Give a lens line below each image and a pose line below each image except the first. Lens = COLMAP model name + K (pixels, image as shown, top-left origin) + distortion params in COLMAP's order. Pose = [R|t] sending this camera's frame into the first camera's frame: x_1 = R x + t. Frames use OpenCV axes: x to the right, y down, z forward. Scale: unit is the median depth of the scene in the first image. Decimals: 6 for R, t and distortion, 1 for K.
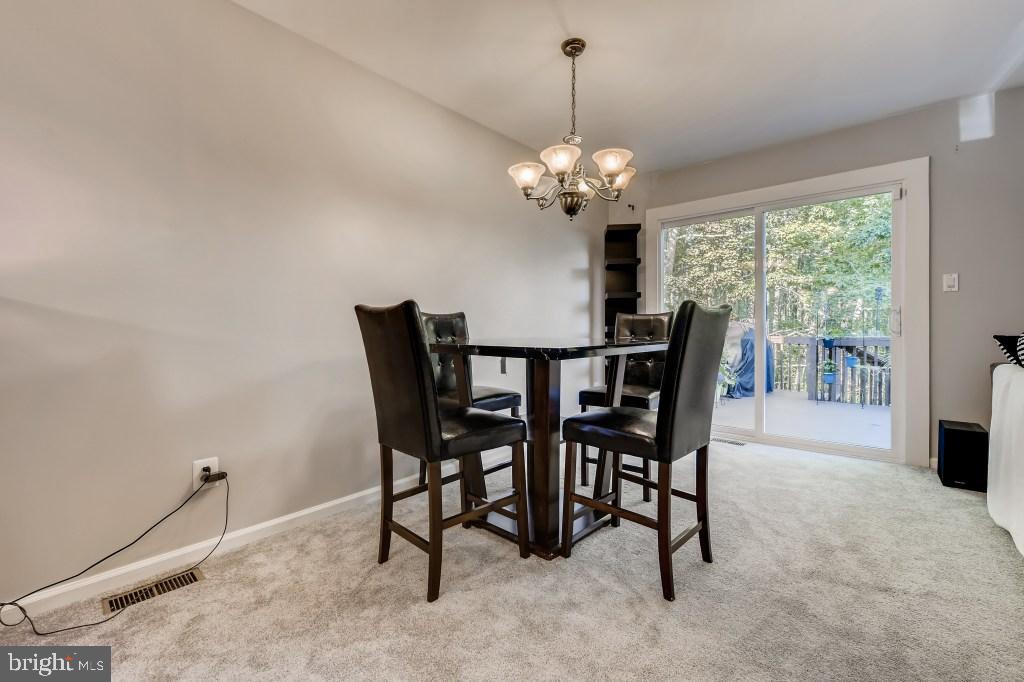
lens RADIAL K [[426.5, 0, 514.6], [0, 426.5, 338.5], [0, 0, 1]] dist [0.001042, 0.000029]
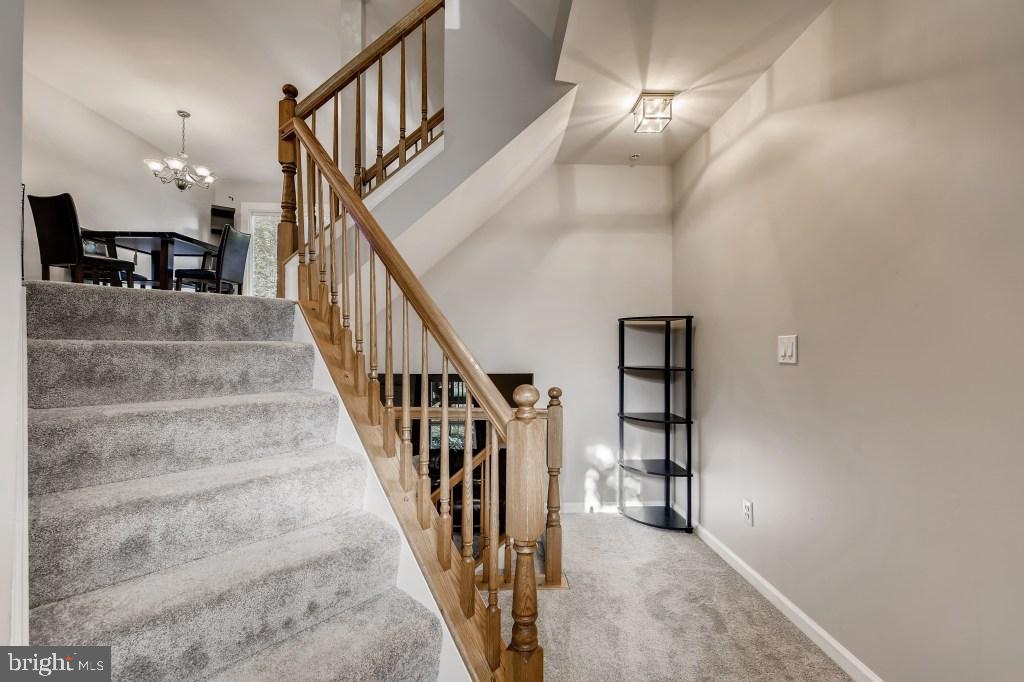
lens RADIAL K [[439.0, 0, 518.6], [0, 439.0, 342.2], [0, 0, 1]] dist [0.001876, -0.000202]
pose [[0.714427, 0.013787, 0.699575, -0.200730], [0.009457, 0.999524, -0.029356, 0.586447], [-0.699647, 0.027588, 0.713956, -1.827756]]
